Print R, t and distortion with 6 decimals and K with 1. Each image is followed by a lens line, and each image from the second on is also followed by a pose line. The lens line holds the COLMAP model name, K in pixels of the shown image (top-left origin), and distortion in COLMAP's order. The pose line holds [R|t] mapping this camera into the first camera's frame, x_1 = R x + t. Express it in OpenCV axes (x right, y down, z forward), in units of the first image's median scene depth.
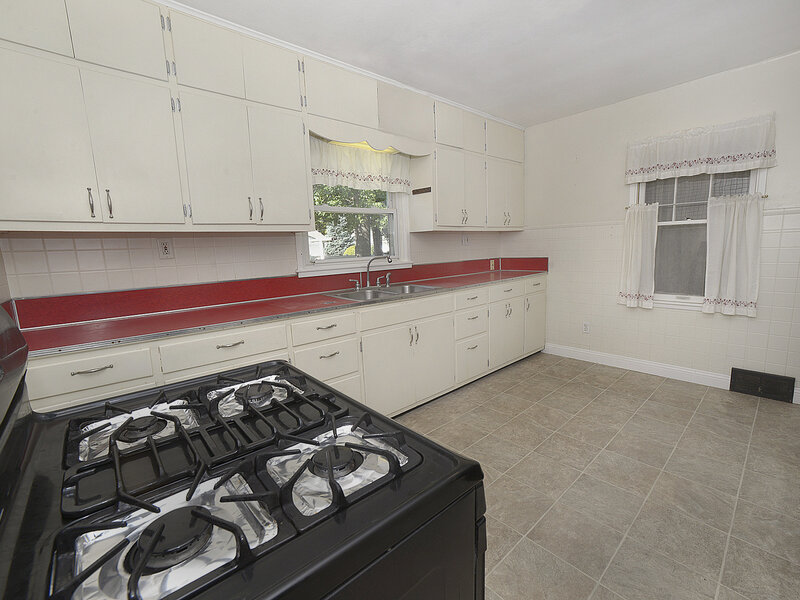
lens RADIAL K [[360.1, 0, 400.0], [0, 360.1, 300.0], [0, 0, 1]] dist [-0.050453, 0.019297]
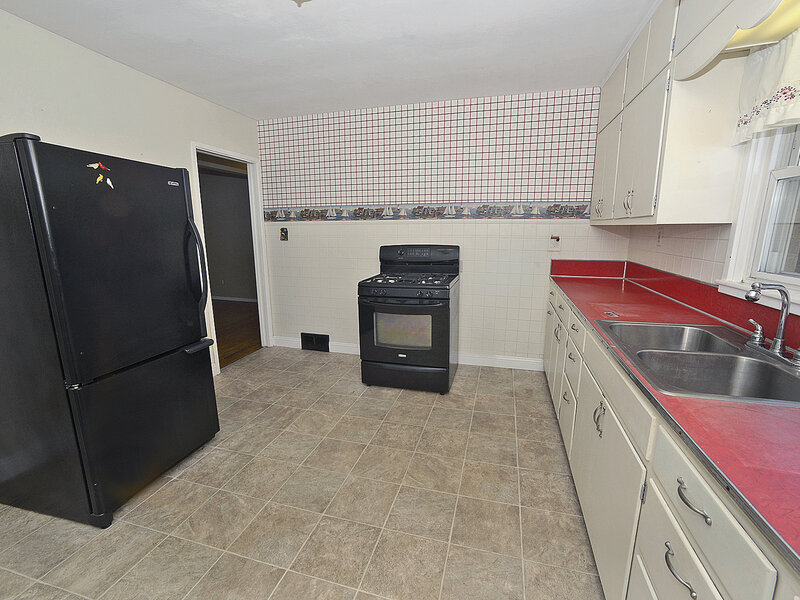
lens RADIAL K [[360.1, 0, 400.0], [0, 360.1, 300.0], [0, 0, 1]] dist [-0.050453, 0.019297]
pose [[-0.839563, 0.150801, -0.521913, 0.796474], [-0.046114, 0.937452, 0.345047, -0.349395], [0.541302, 0.313756, -0.780096, 1.755607]]
